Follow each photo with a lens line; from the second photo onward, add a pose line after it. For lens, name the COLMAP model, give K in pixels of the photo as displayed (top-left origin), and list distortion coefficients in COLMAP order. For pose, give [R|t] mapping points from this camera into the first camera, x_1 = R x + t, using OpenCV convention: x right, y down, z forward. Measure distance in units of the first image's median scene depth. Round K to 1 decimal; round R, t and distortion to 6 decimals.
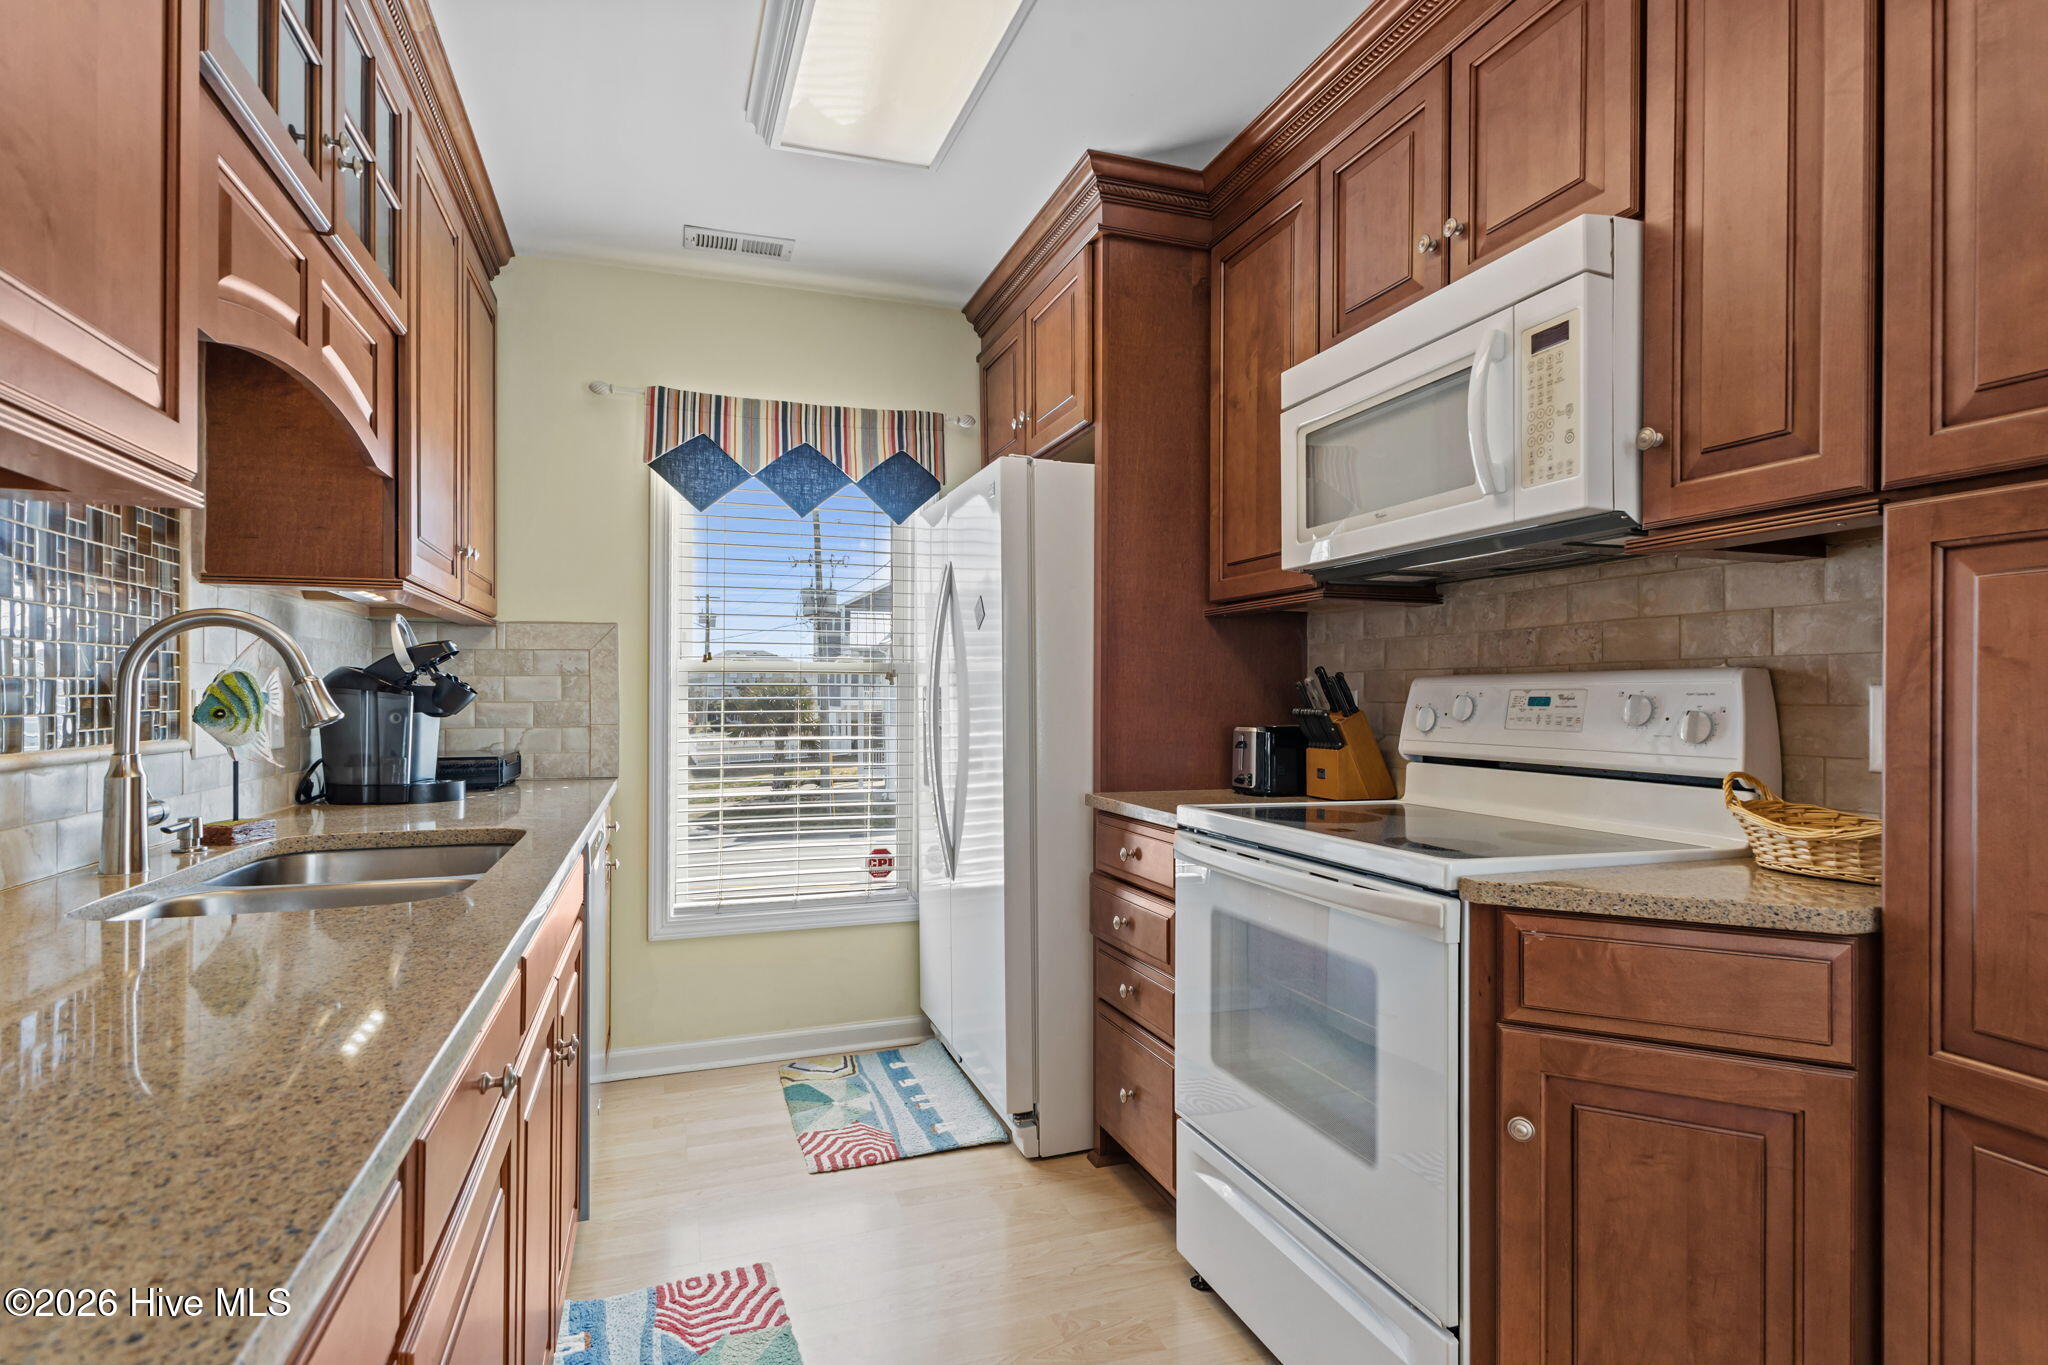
lens RADIAL K [[1029.6, 0, 1032.0], [0, 1029.6, 694.7], [0, 0, 1]] dist [0.010292, -0.000085]
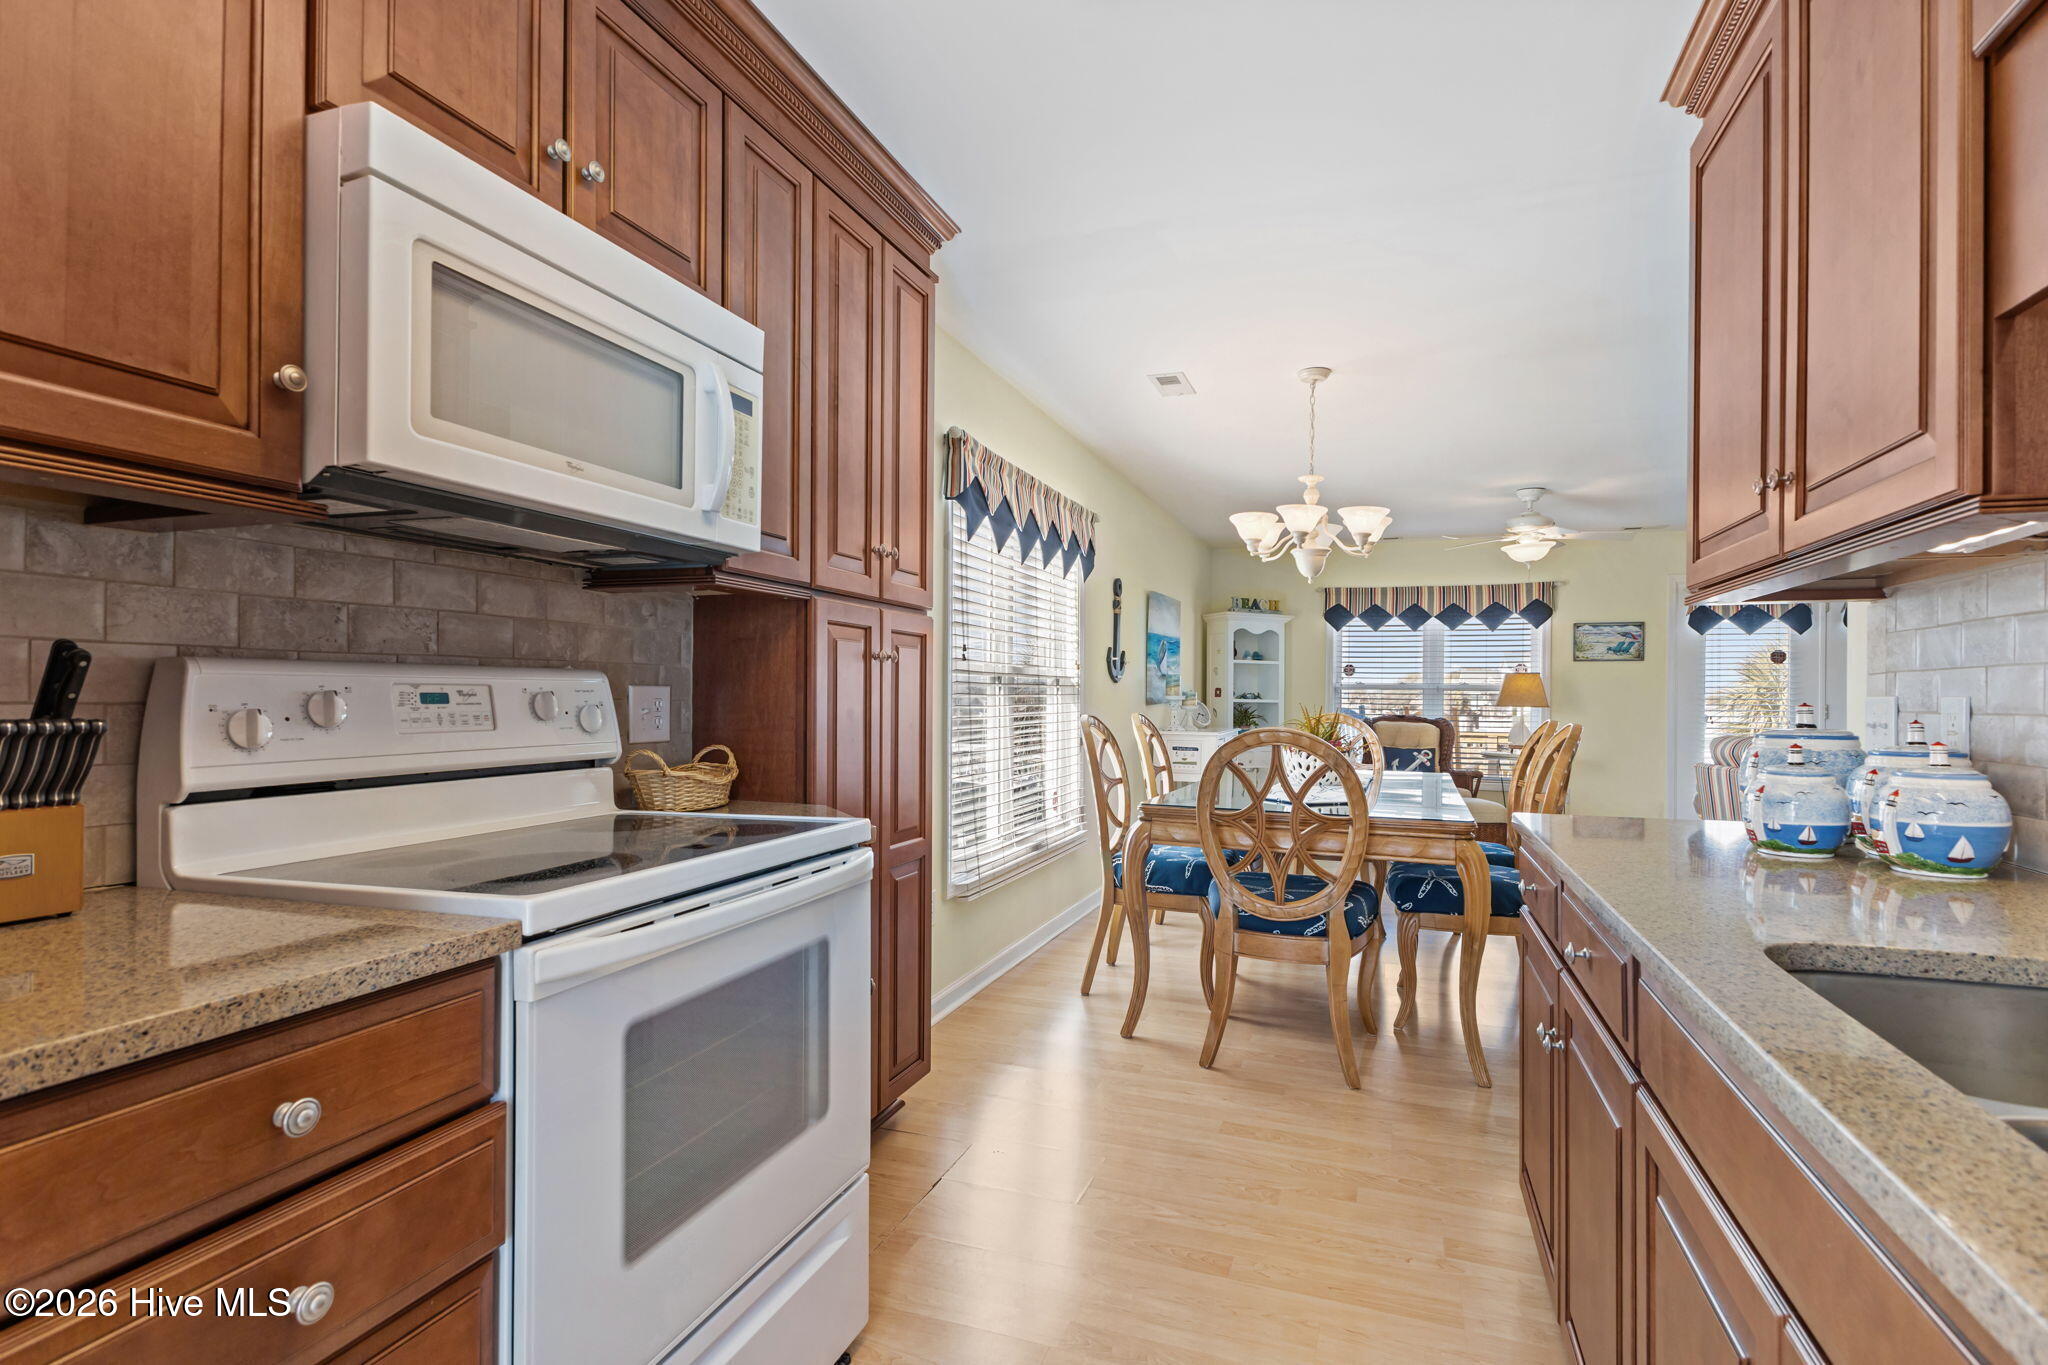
lens RADIAL K [[1029.6, 0, 1032.0], [0, 1029.6, 694.7], [0, 0, 1]] dist [0.010292, -0.000085]
pose [[-0.783620, -0.006864, 0.621203, -0.433027], [-0.008275, 0.999966, 0.000611, -0.001065], [-0.621186, -0.004662, -0.783649, 1.397688]]
